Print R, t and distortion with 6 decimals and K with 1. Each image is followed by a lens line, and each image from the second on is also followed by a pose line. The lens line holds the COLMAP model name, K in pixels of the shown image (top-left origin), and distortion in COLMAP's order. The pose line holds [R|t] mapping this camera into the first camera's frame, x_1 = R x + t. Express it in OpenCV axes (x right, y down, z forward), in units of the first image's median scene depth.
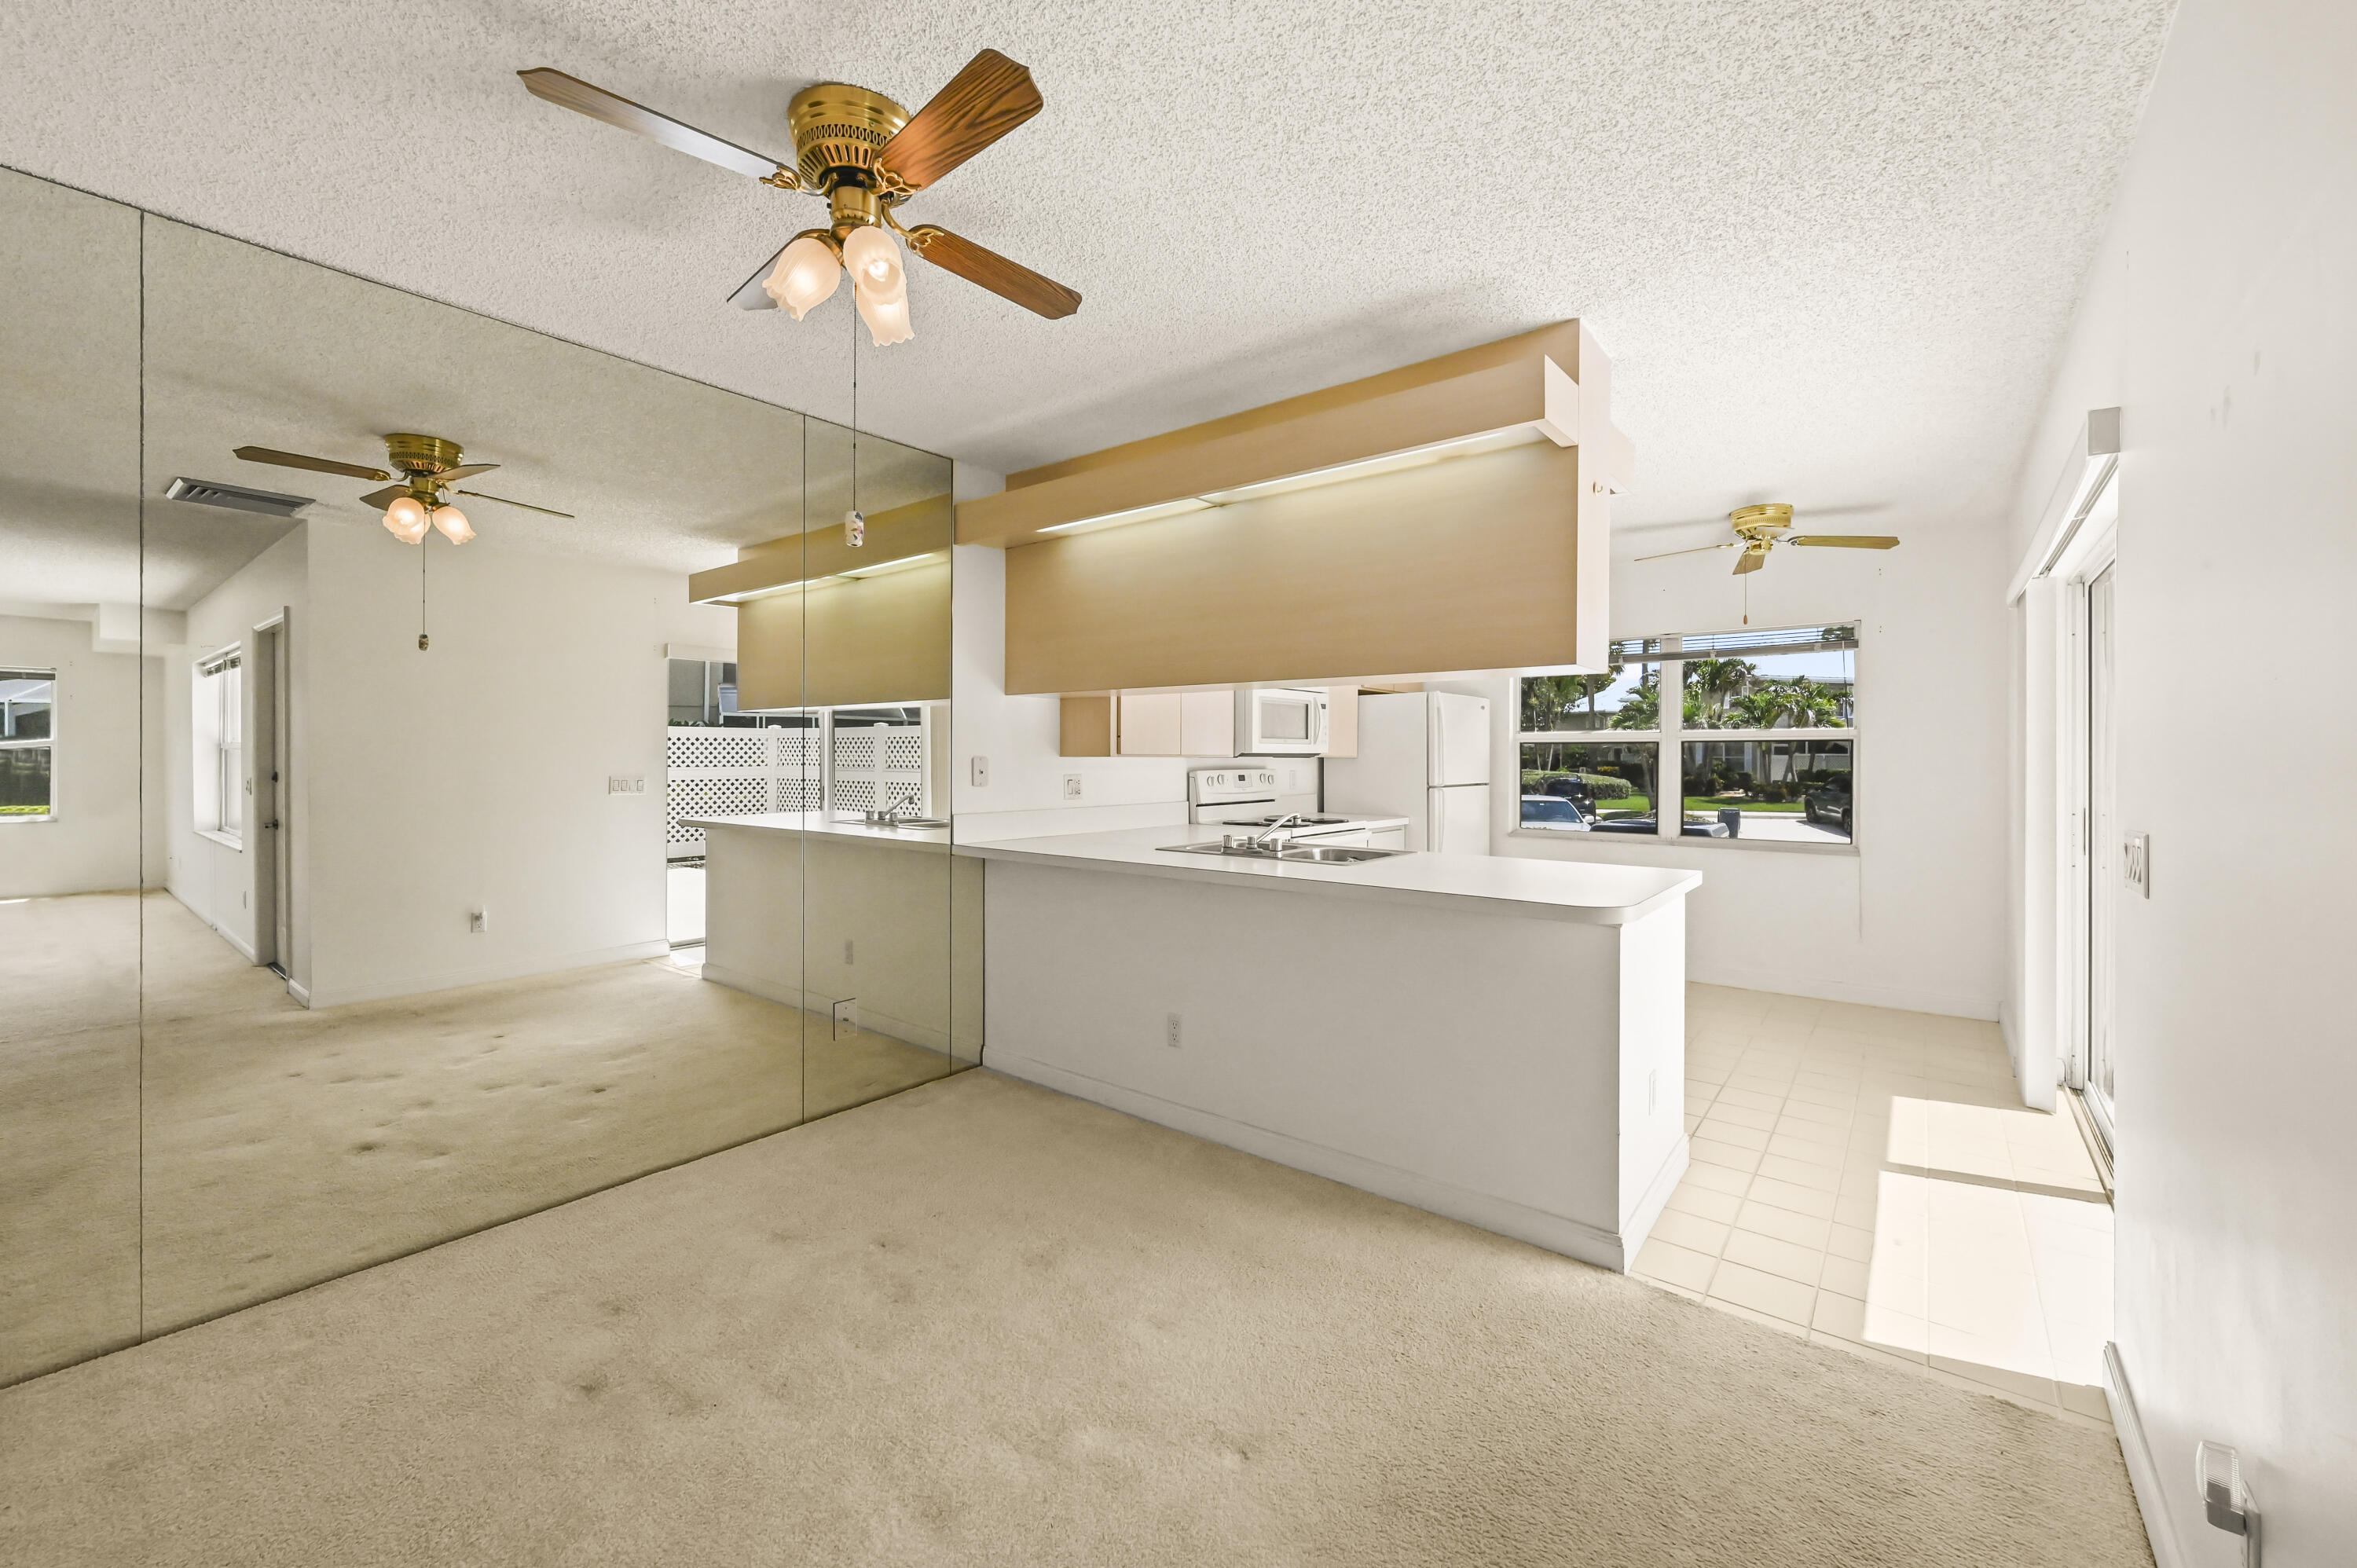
lens RADIAL K [[933.9, 0, 1173.7], [0, 933.9, 755.1], [0, 0, 1]] dist [-0.001446, -0.000088]
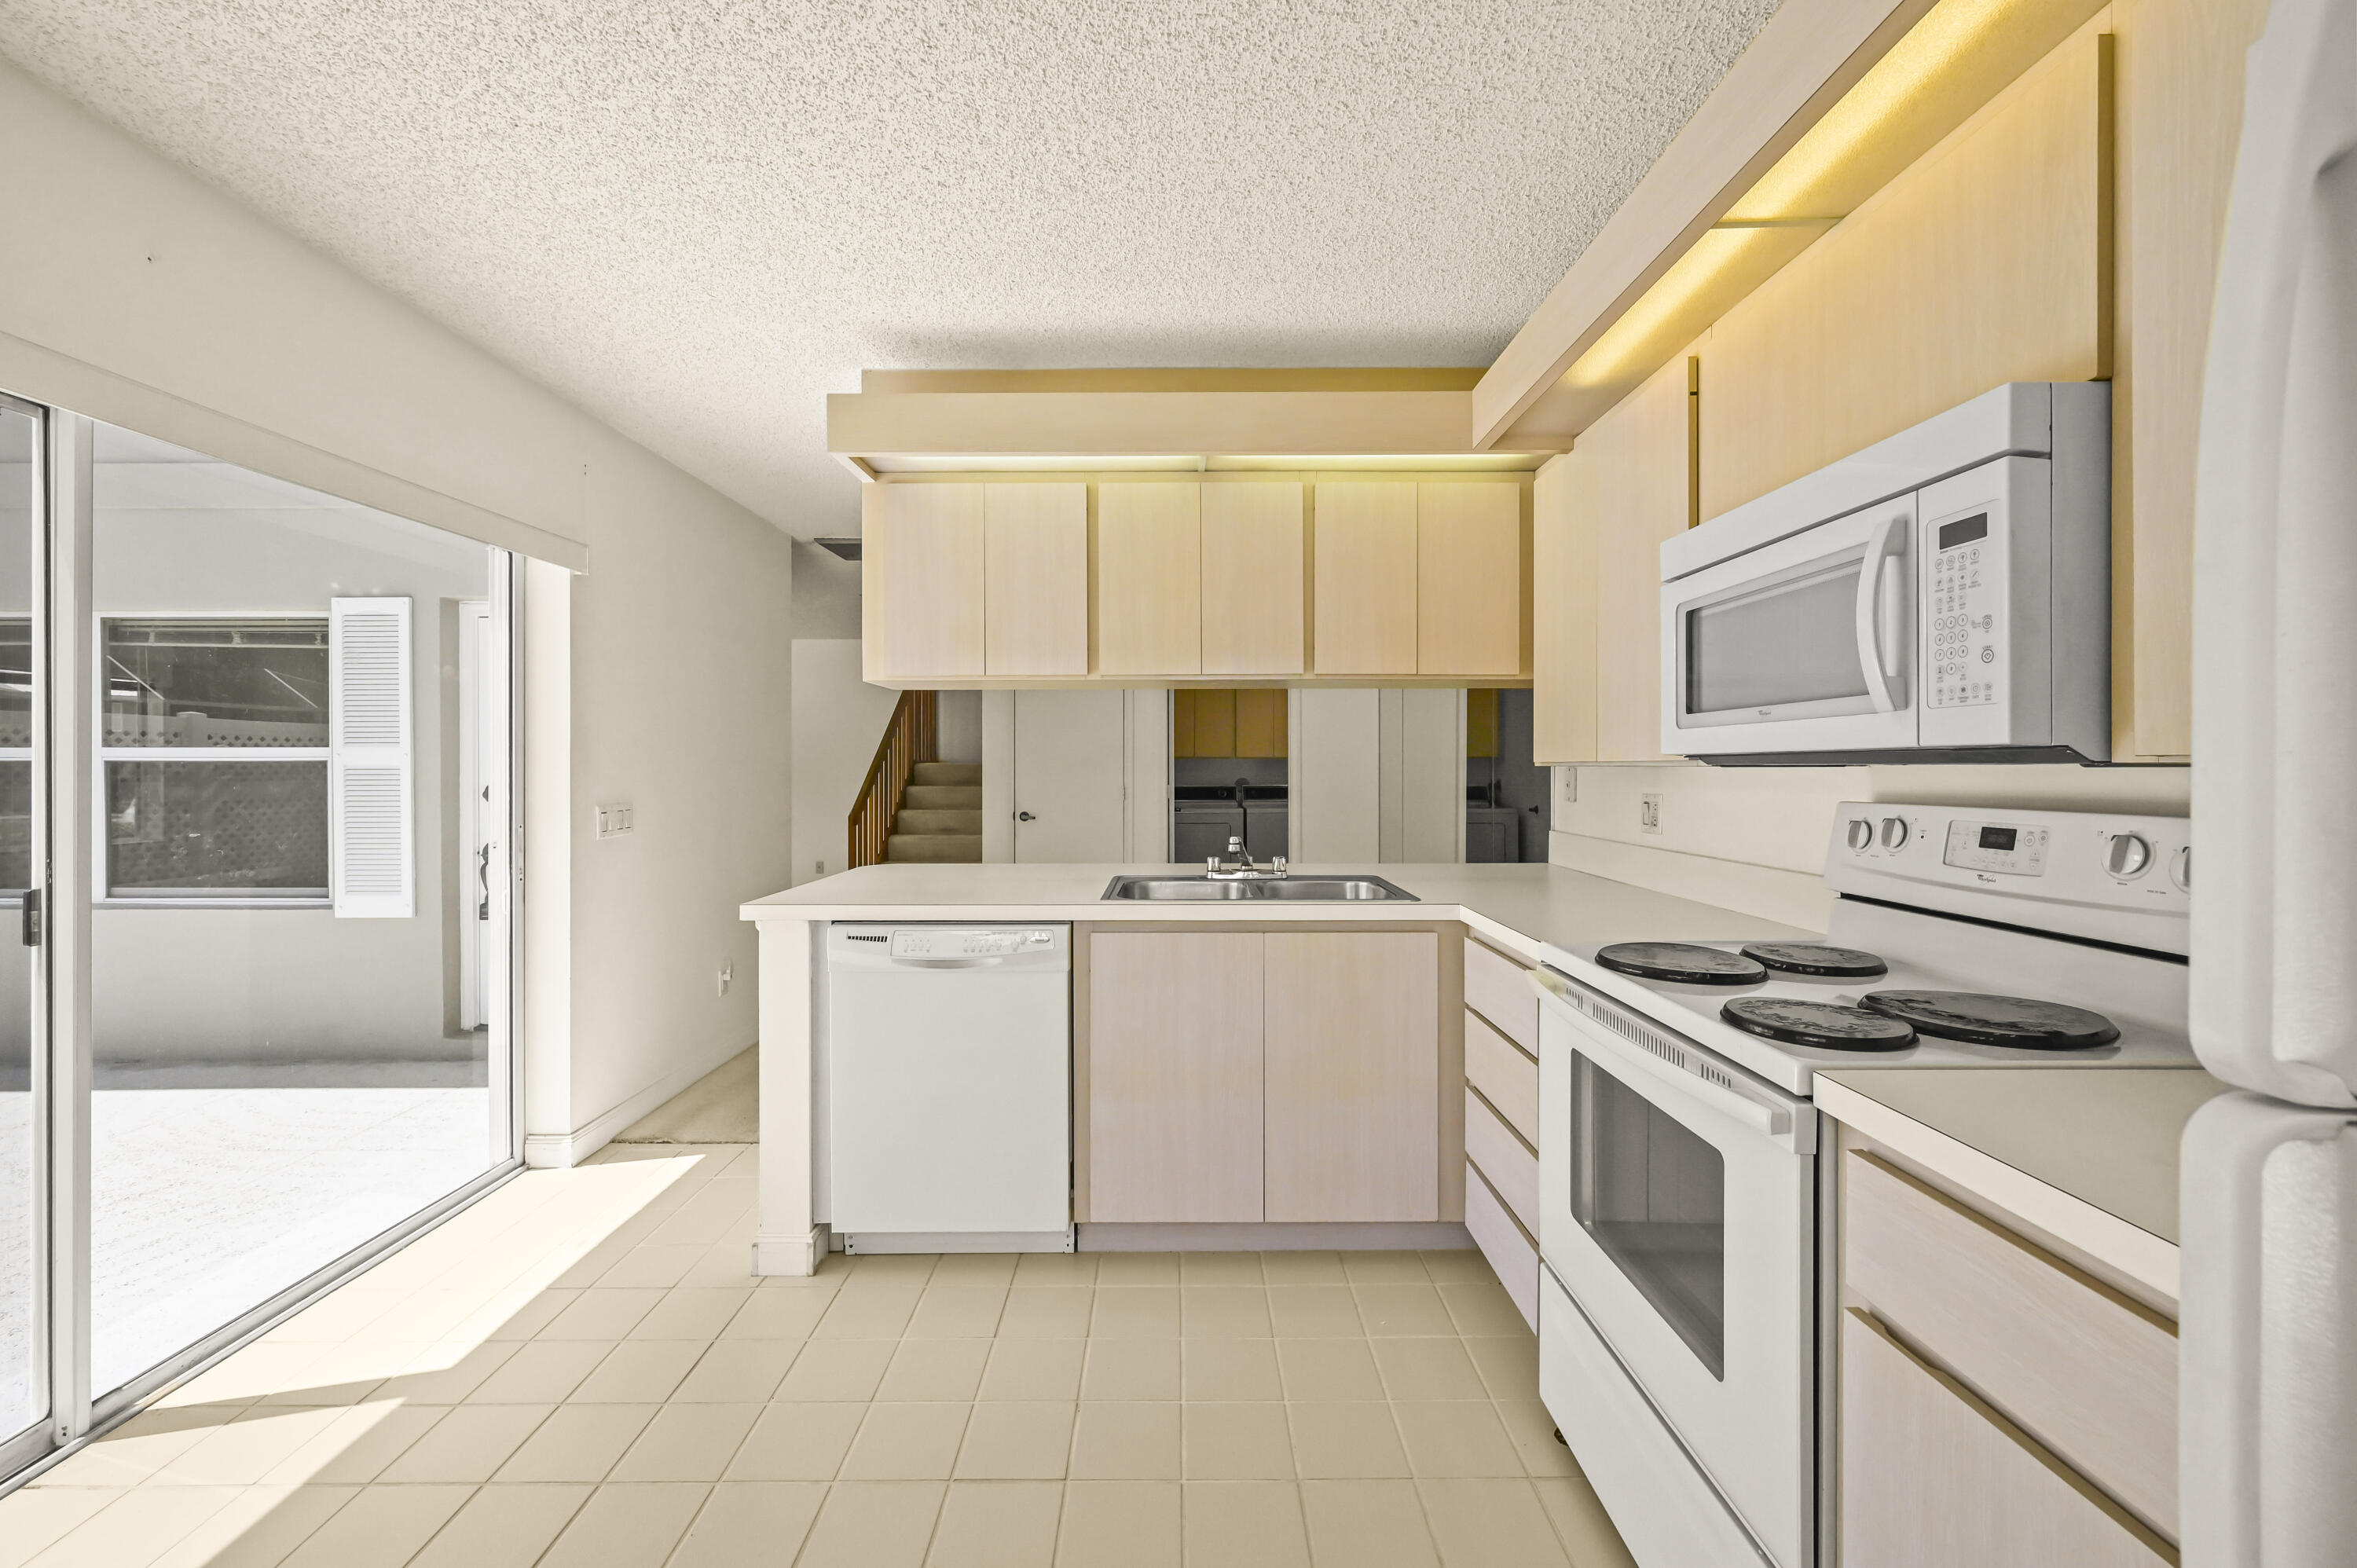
lens RADIAL K [[929.2, 0, 1174.3], [0, 929.2, 768.1], [0, 0, 1]] dist [-0.000286, -0.000023]
pose [[-0.780117, -0.002202, -0.625630, 0.483977], [-0.001927, 0.999998, -0.001117, 0.004098], [0.625631, 0.000335, -0.780119, 1.159406]]
